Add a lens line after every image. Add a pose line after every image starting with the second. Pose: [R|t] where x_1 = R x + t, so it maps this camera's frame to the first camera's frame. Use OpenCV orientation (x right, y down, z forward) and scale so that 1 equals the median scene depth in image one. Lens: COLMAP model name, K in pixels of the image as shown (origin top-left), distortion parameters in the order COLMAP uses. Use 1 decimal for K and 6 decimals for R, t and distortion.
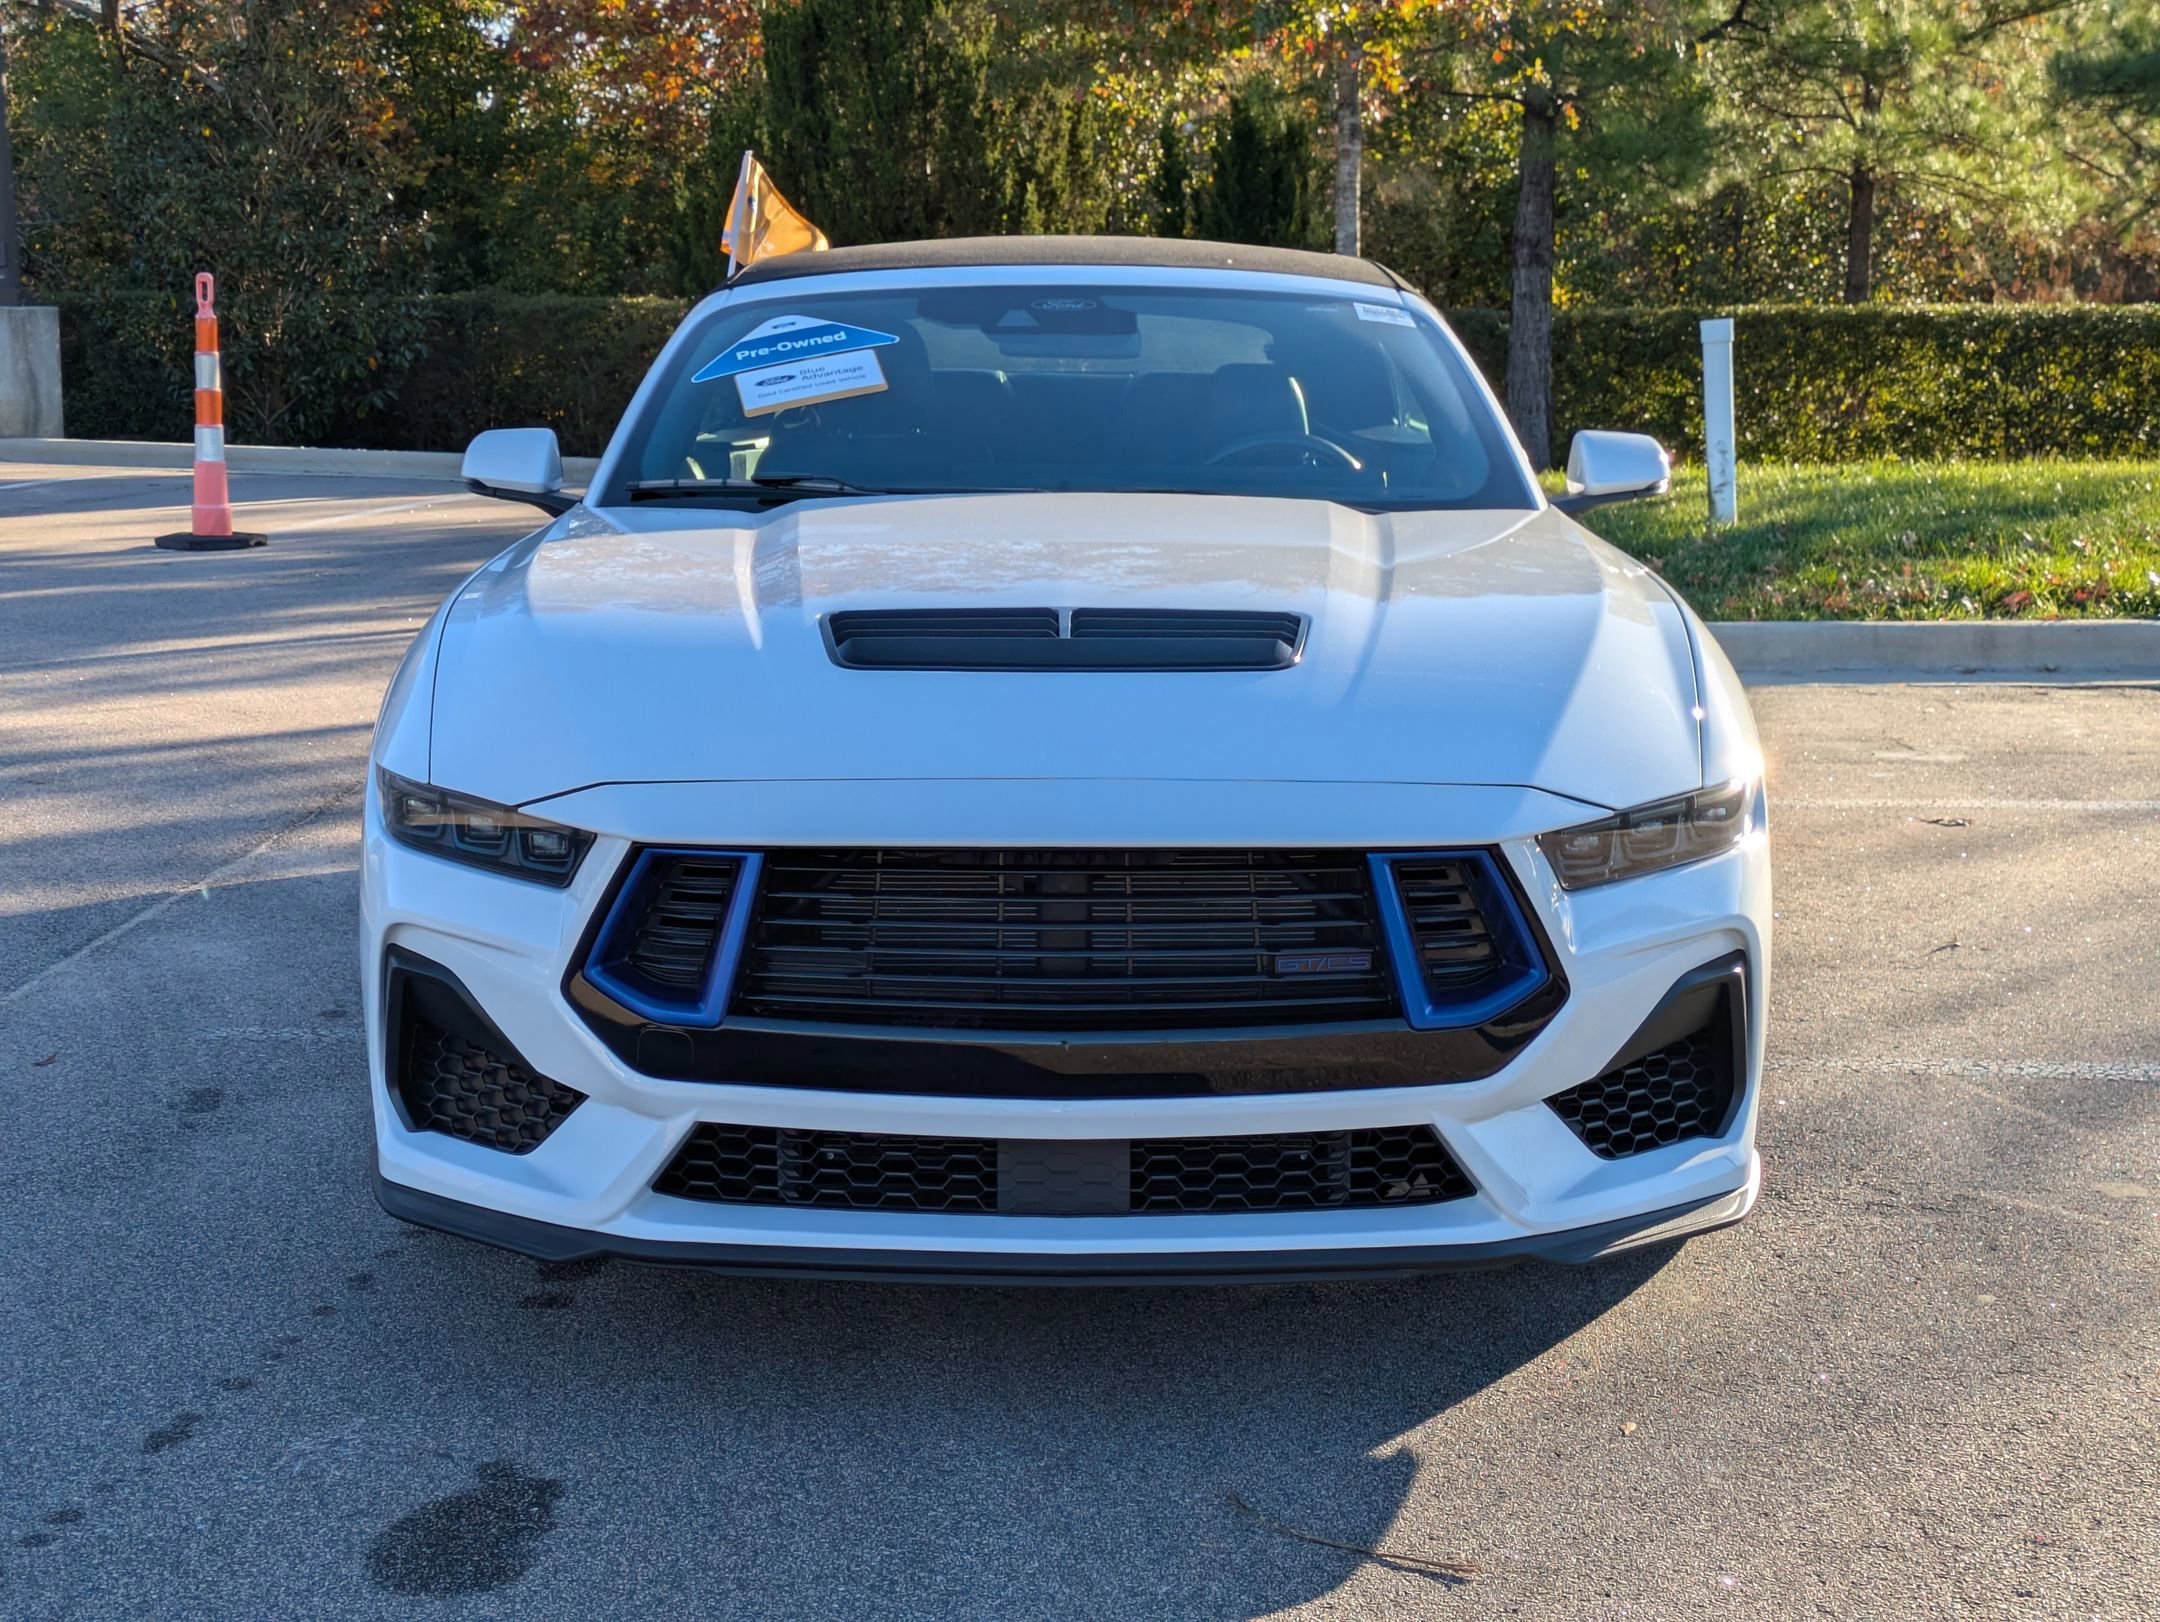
lens RADIAL K [[3299.2, 0, 1080.0], [0, 3299.2, 811.0], [0, 0, 1]] dist [0.102596, -0.089497]
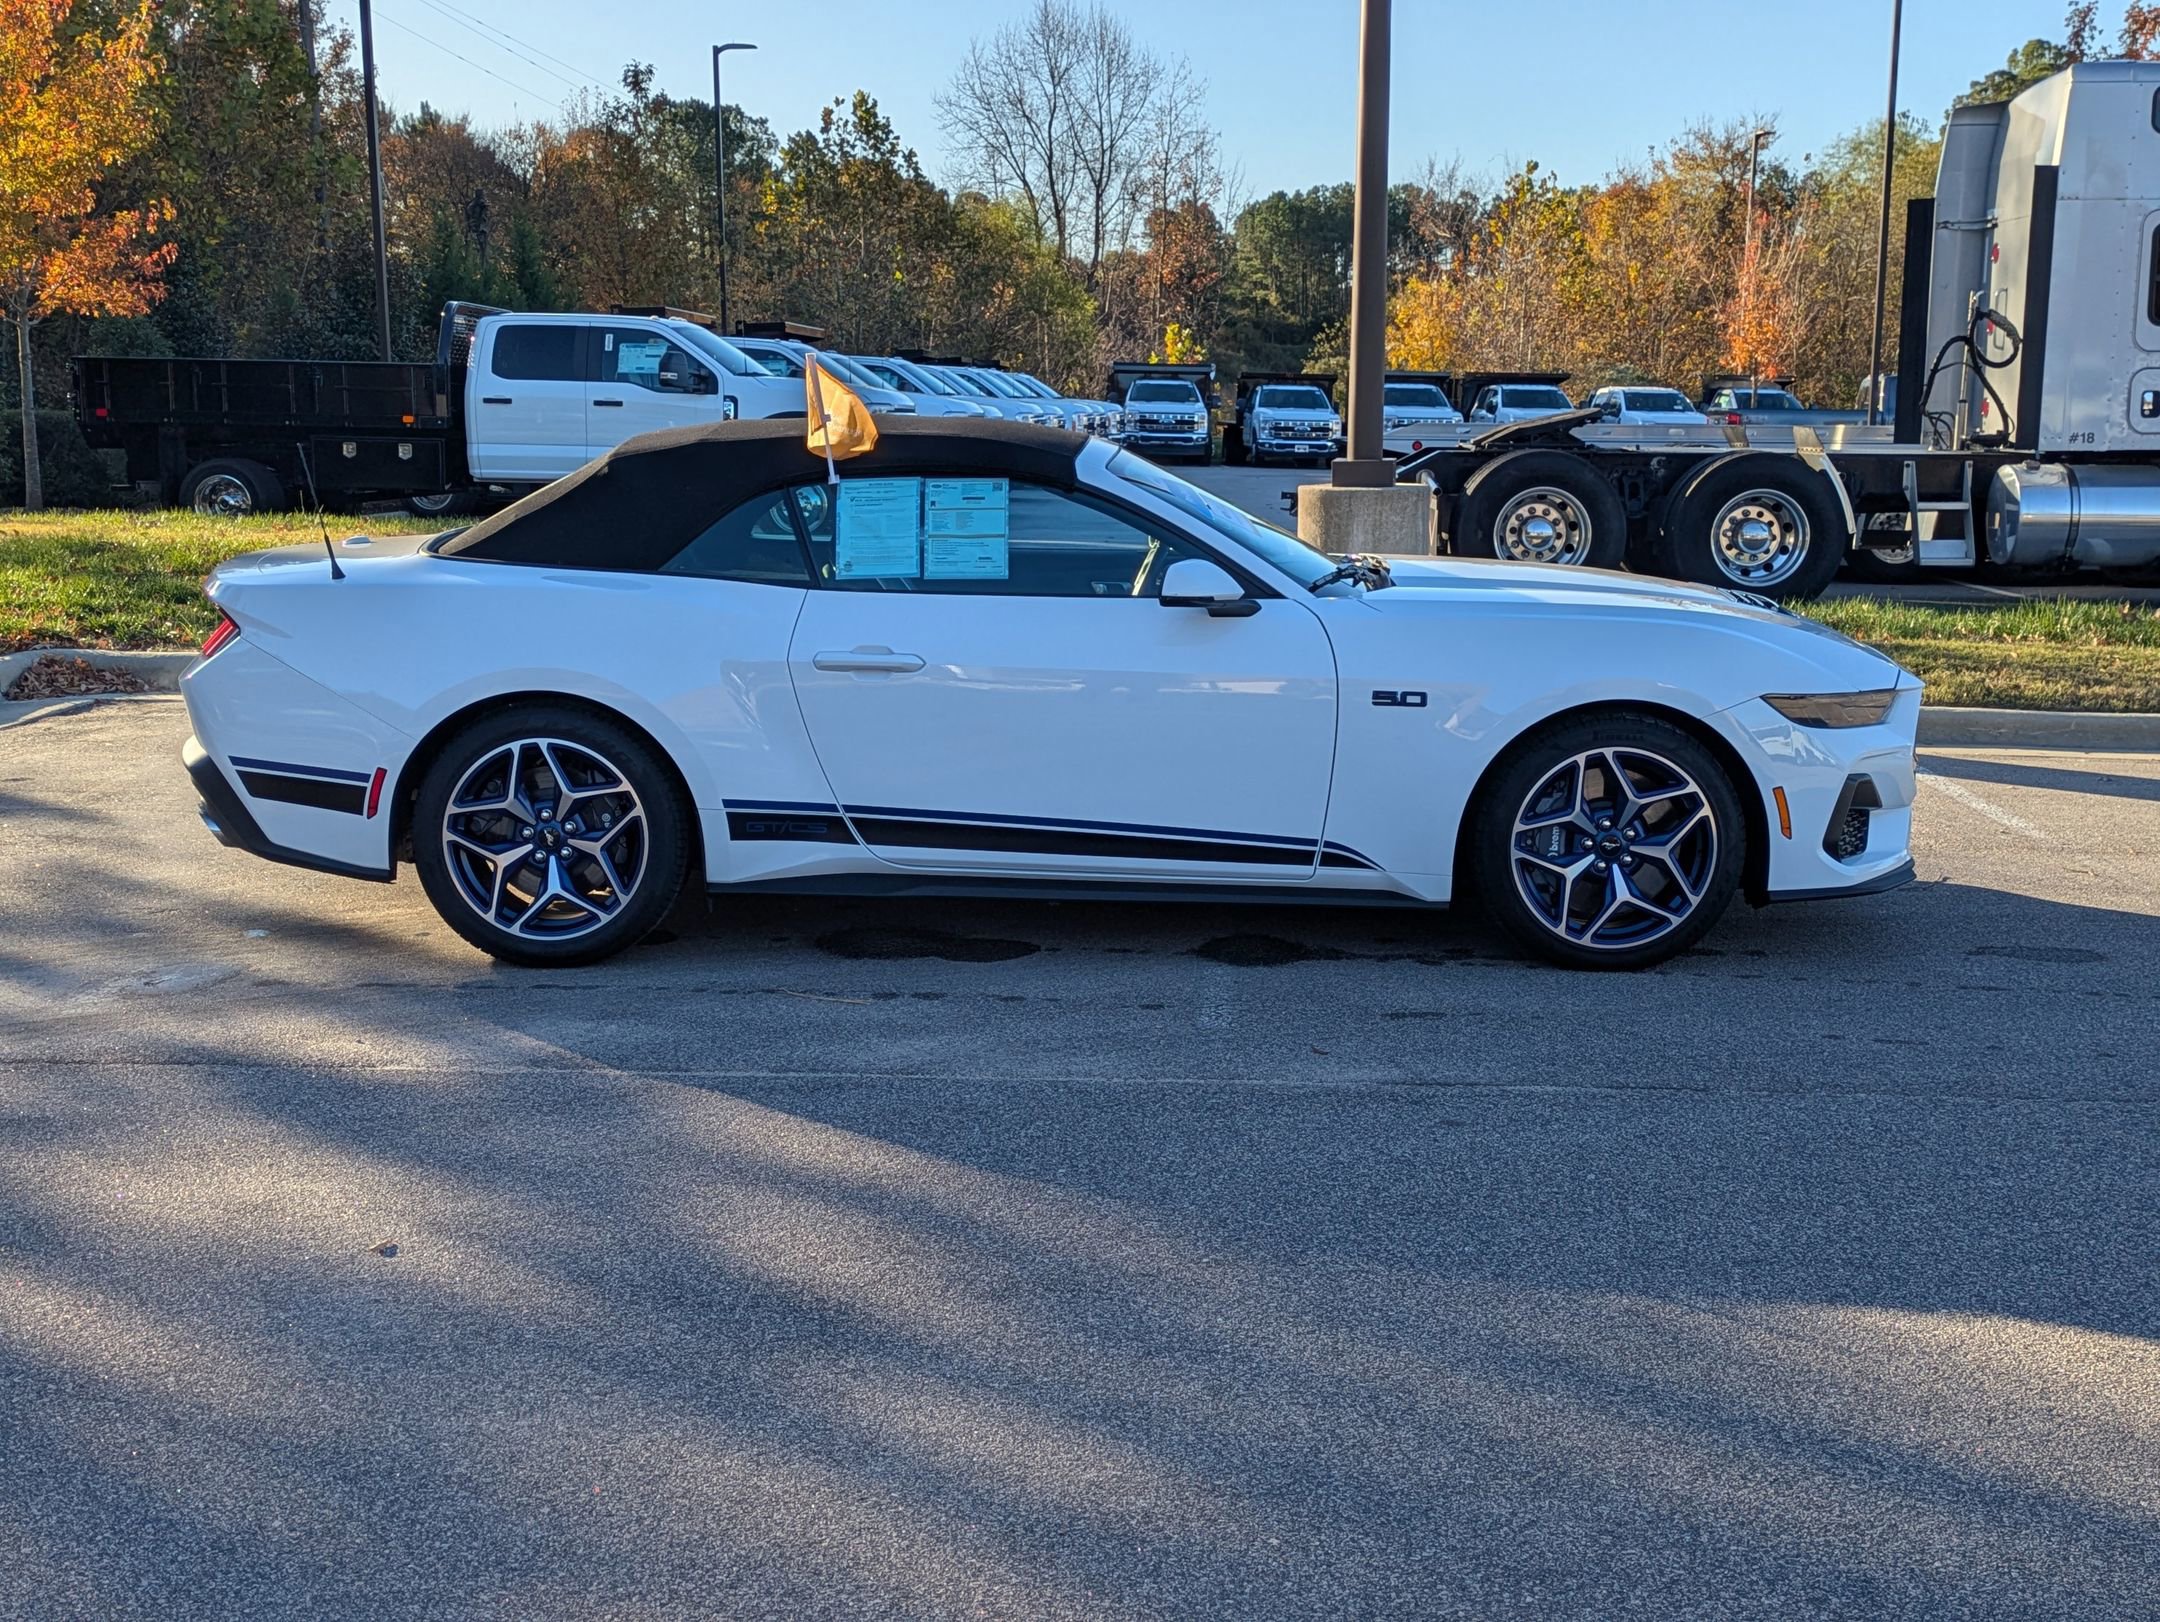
lens RADIAL K [[2504.7, 0, 1056.7], [0, 2504.7, 867.6], [0, 0, 1]] dist [0.060732, -0.029000]
pose [[0.011020, -0.207941, 0.978079, -1.818141], [0.158945, 0.966067, 0.203596, -0.312036], [-0.987226, 0.153217, 0.043698, 1.467806]]
